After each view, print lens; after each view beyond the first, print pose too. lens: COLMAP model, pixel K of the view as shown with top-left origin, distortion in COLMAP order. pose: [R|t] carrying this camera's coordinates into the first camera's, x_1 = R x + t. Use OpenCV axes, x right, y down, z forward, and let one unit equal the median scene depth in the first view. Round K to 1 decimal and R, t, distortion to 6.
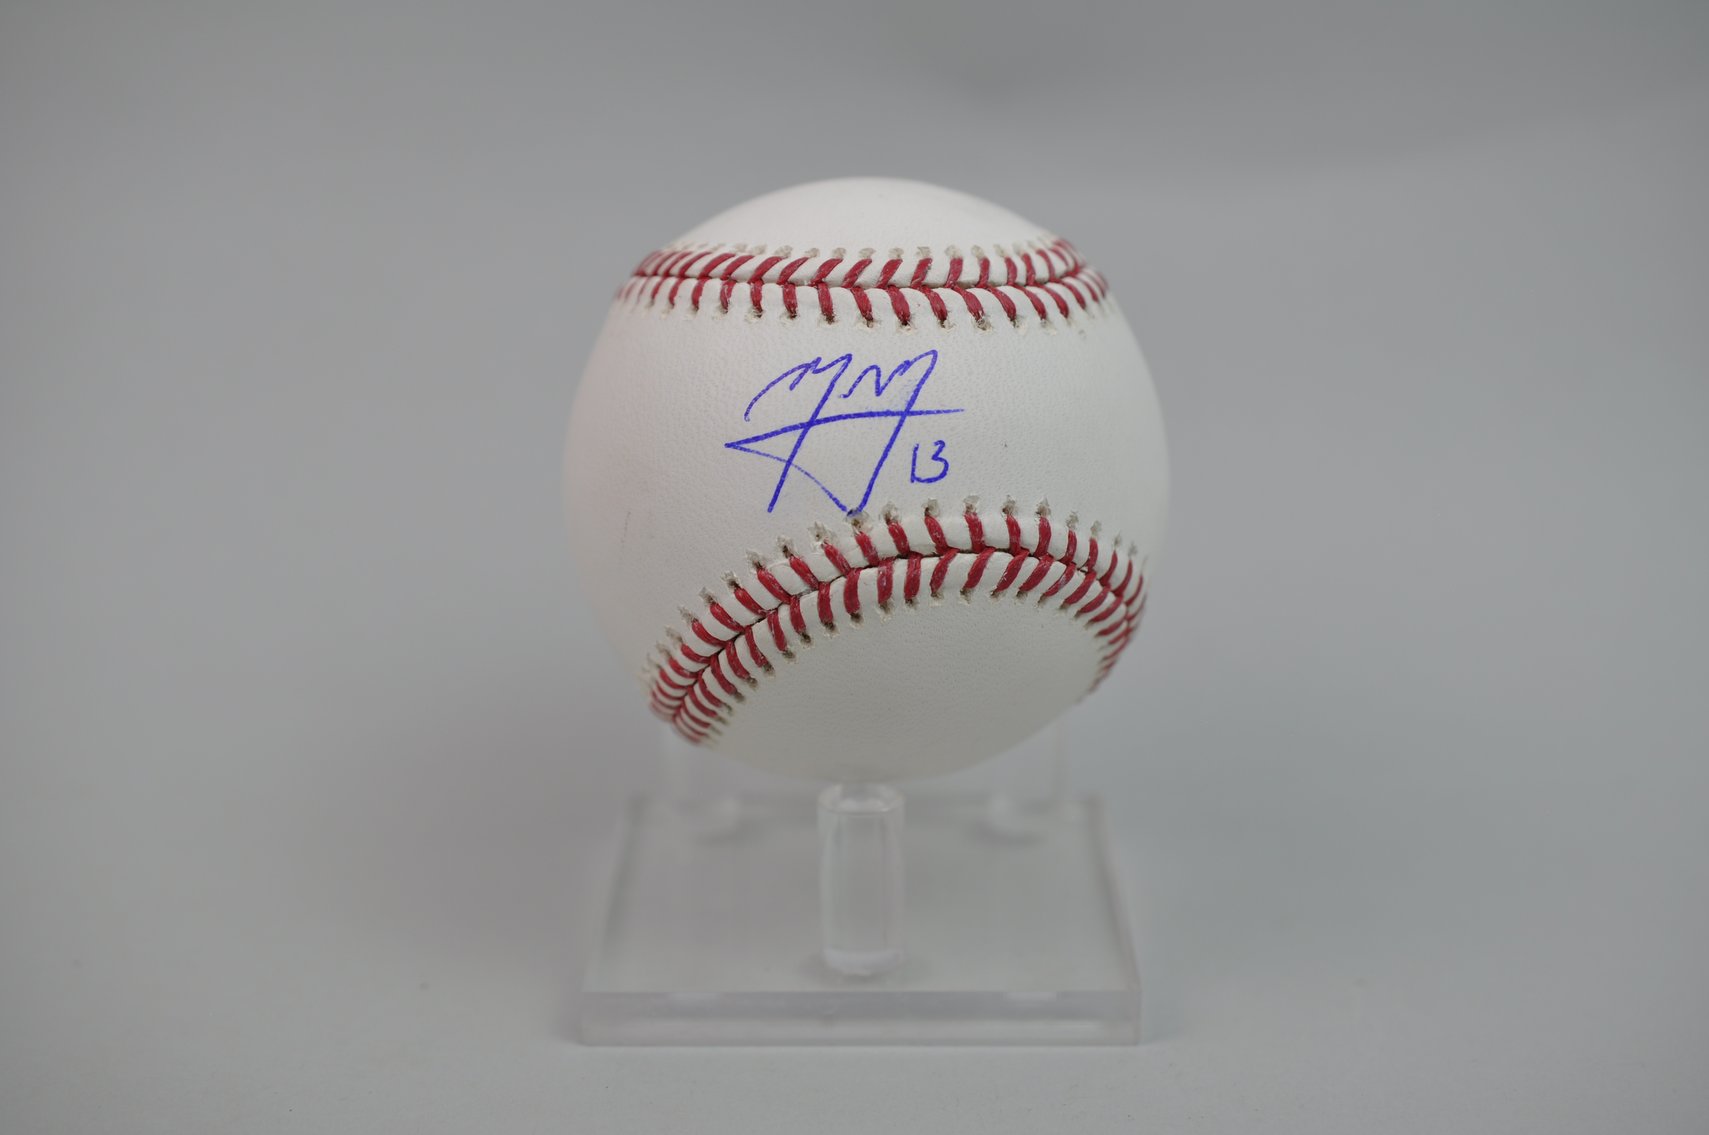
lens RADIAL K [[3746.0, 0, 854.5], [0, 3746.0, 567.5], [0, 0, 1]] dist [-0.033911, -0.121898]
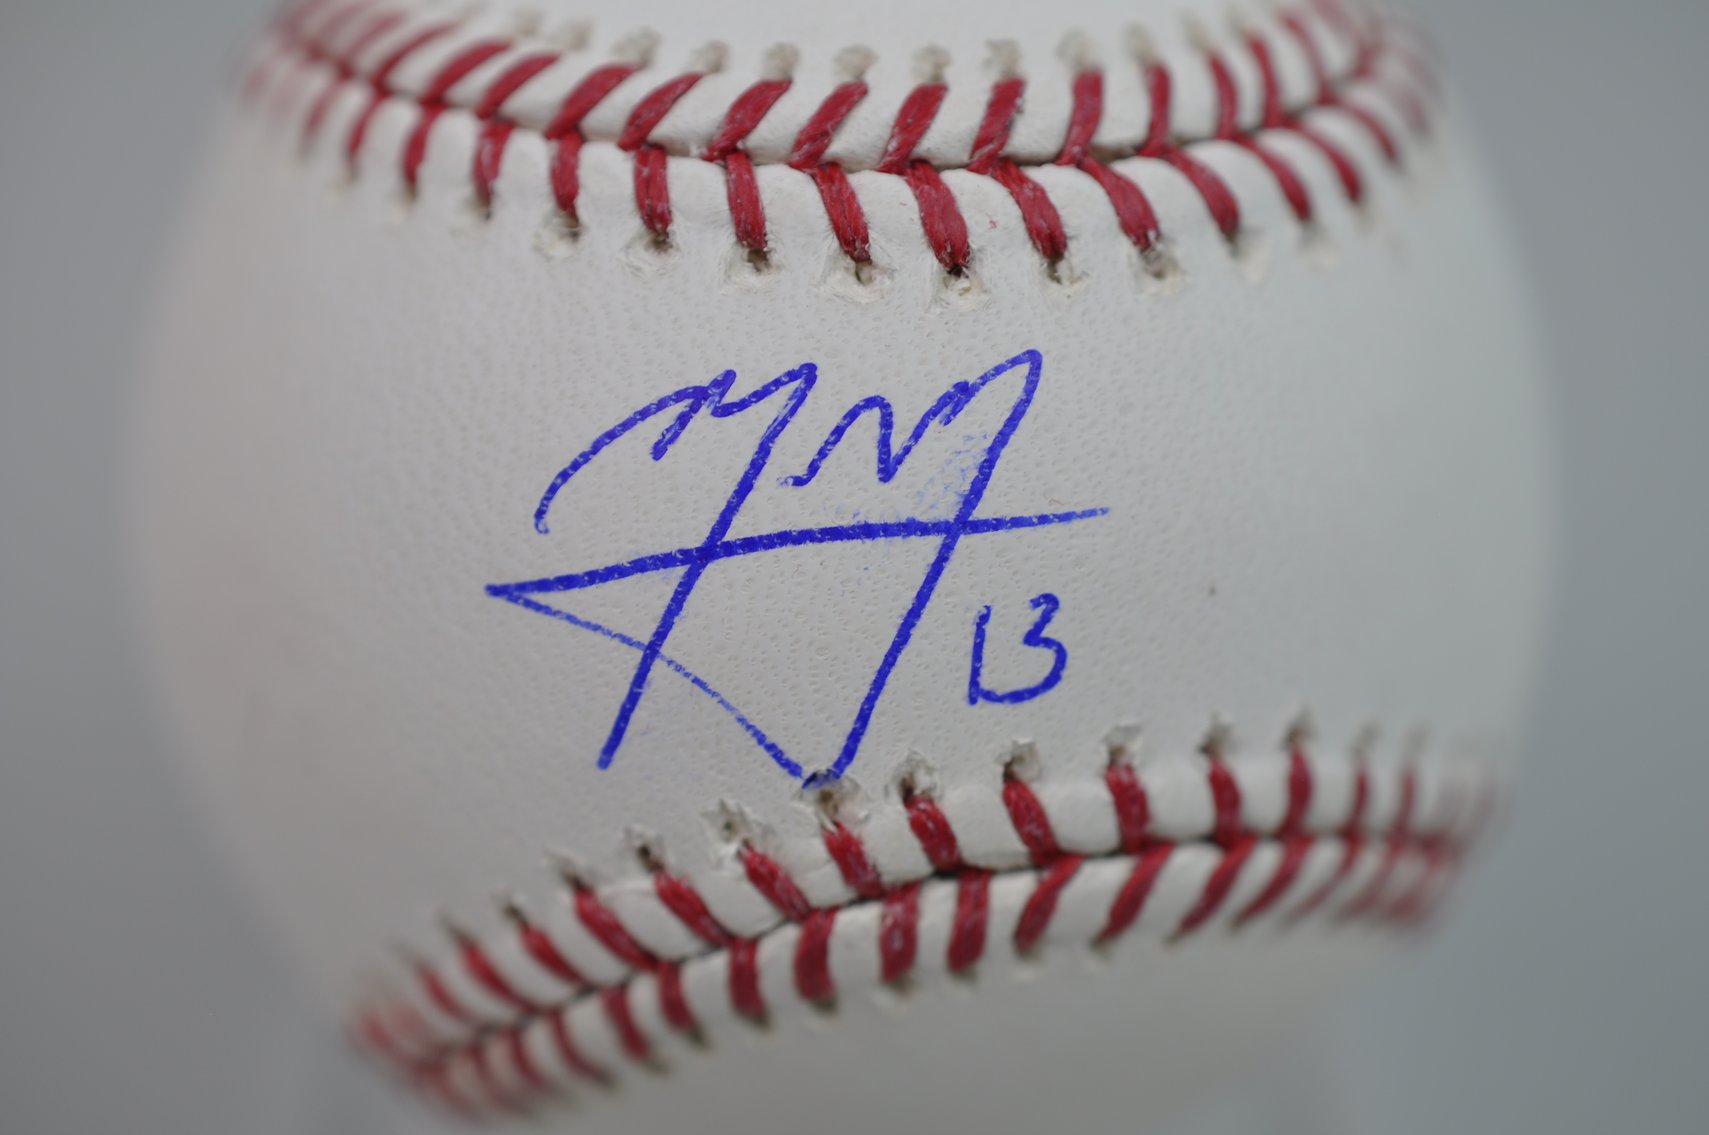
lens RADIAL K [[3746.0, 0, 854.5], [0, 3746.0, 567.5], [0, 0, 1]] dist [-0.033911, -0.121898]
pose [[0.999733, 0.000570, 0.023113, -0.005574], [-0.006397, 0.967496, 0.252806, -0.132594], [-0.022217, -0.252886, 0.967241, 0.627089]]
